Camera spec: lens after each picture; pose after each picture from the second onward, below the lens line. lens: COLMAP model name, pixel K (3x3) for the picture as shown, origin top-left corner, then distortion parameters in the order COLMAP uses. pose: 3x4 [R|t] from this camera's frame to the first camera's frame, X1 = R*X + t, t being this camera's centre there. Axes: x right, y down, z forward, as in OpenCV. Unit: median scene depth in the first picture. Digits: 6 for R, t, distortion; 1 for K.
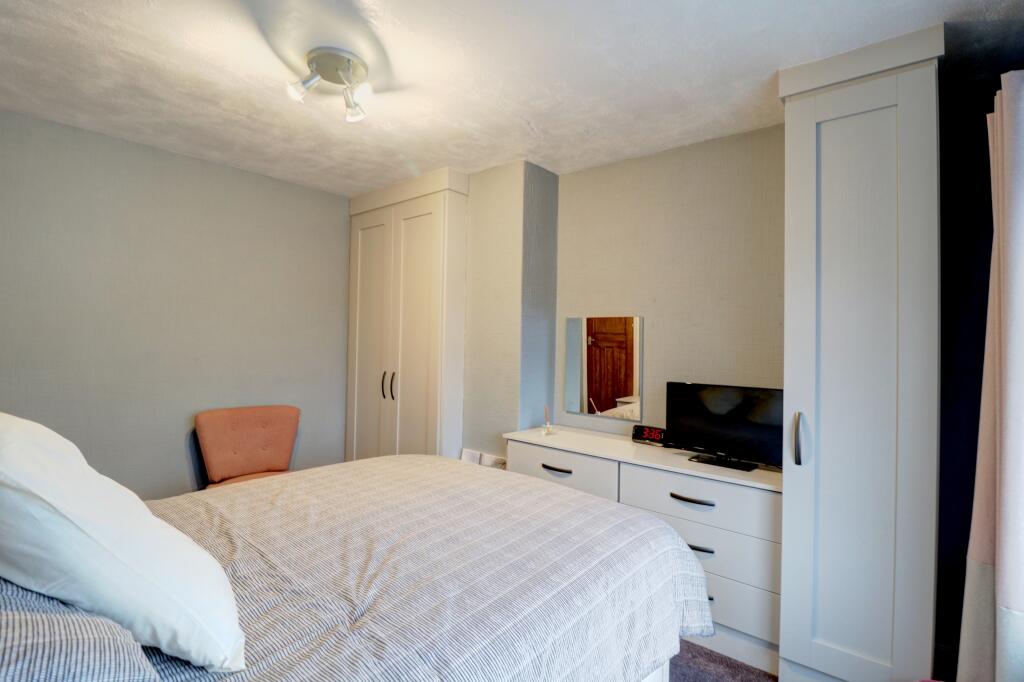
lens RADIAL K [[485.2, 0, 512.0], [0, 485.2, 341.0], [0, 0, 1]] dist [0.000263, -0.000483]
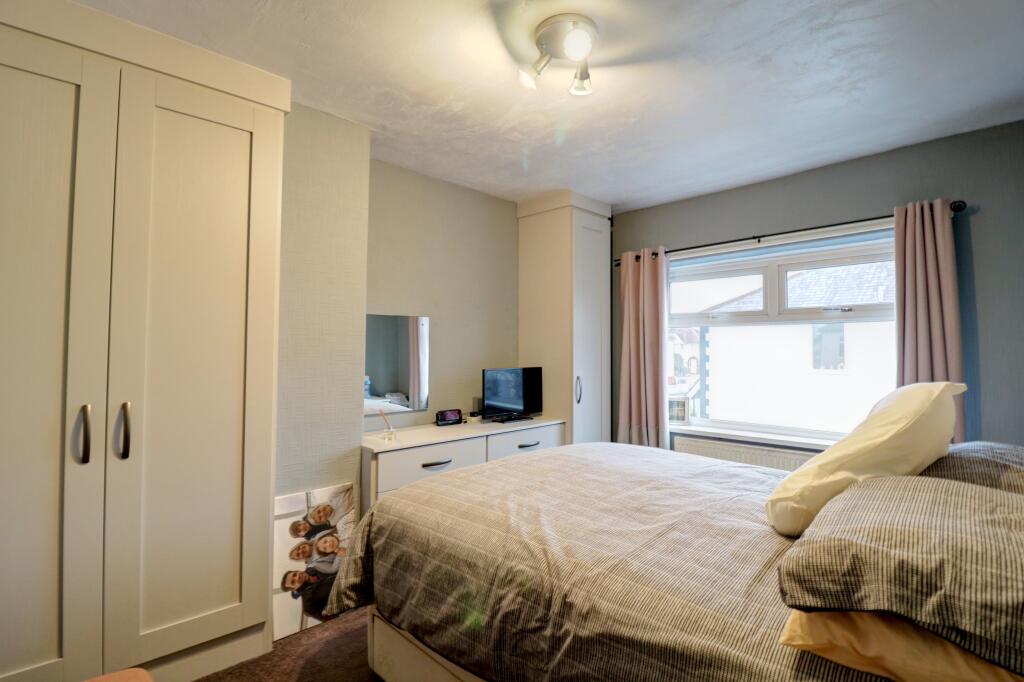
lens RADIAL K [[485.2, 0, 512.0], [0, 485.2, 341.0], [0, 0, 1]] dist [0.000263, -0.000483]
pose [[0.102453, -0.011158, 0.994675, -0.954063], [0.001717, 0.999938, 0.011040, -0.007662], [-0.994736, 0.000577, 0.102466, 0.768511]]
